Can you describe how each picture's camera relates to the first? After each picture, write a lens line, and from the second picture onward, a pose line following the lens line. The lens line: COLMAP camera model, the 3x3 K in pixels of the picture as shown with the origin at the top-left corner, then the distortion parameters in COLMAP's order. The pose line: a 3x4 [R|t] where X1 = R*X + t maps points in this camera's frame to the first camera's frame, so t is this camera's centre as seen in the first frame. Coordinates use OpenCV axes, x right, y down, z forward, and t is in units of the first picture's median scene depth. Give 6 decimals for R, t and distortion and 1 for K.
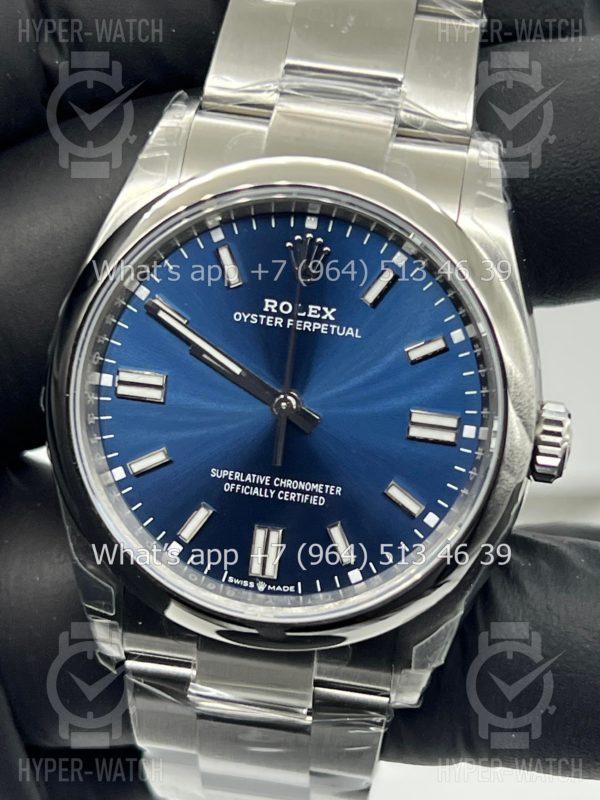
lens RADIAL K [[2011.8, 0, 283.2], [0, 2011.8, 418.0], [0, 0, 1]] dist [0.057771, 0.000000]
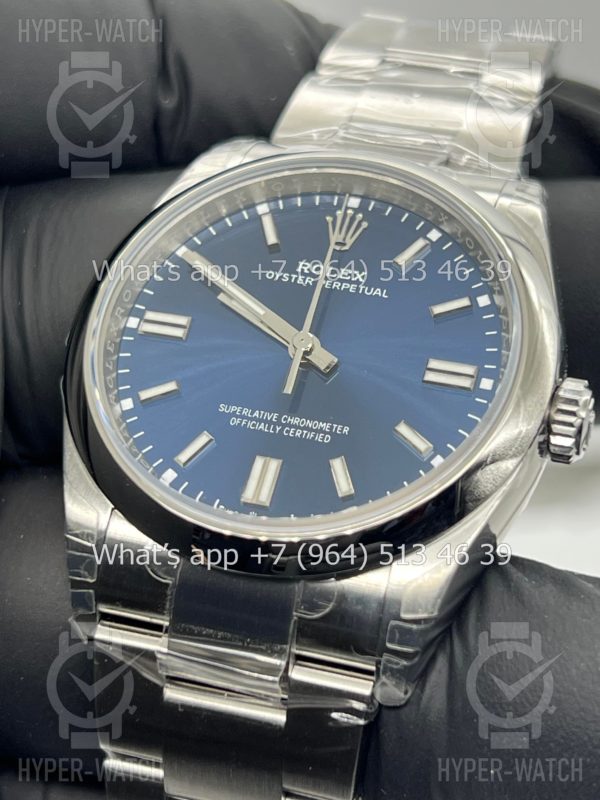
lens RADIAL K [[2011.8, 0, 297.6], [0, 2011.8, 398.3], [0, 0, 1]] dist [0.057771, 0.000000]
pose [[0.988966, 0.105873, -0.103622, 0.102875], [-0.144208, 0.848163, -0.509730, 0.518172], [0.033922, 0.519048, 0.854071, 0.165588]]
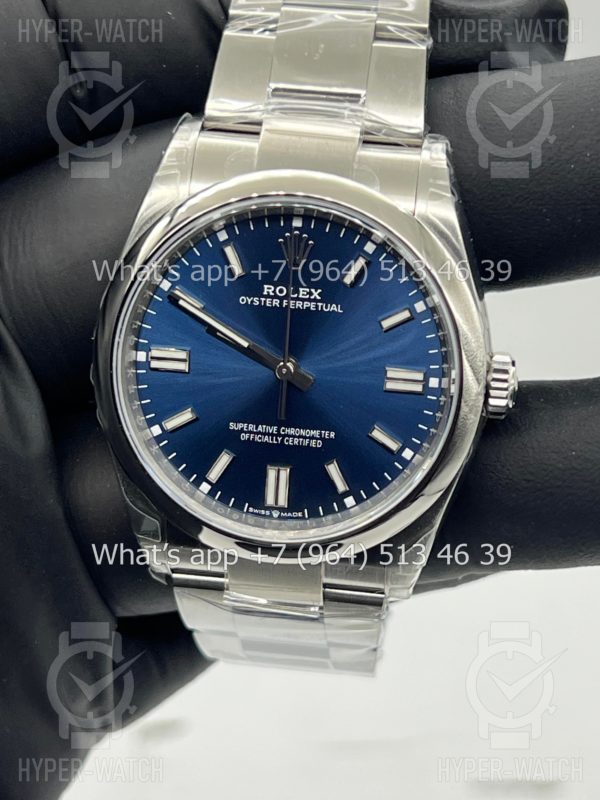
lens RADIAL K [[2011.8, 0, 302.3], [0, 2011.8, 395.6], [0, 0, 1]] dist [0.057771, 0.000000]
pose [[0.998102, -0.059491, -0.015909, 0.030171], [0.060553, 0.995137, 0.077685, -0.086150], [0.011210, -0.078501, 0.996851, -0.243249]]
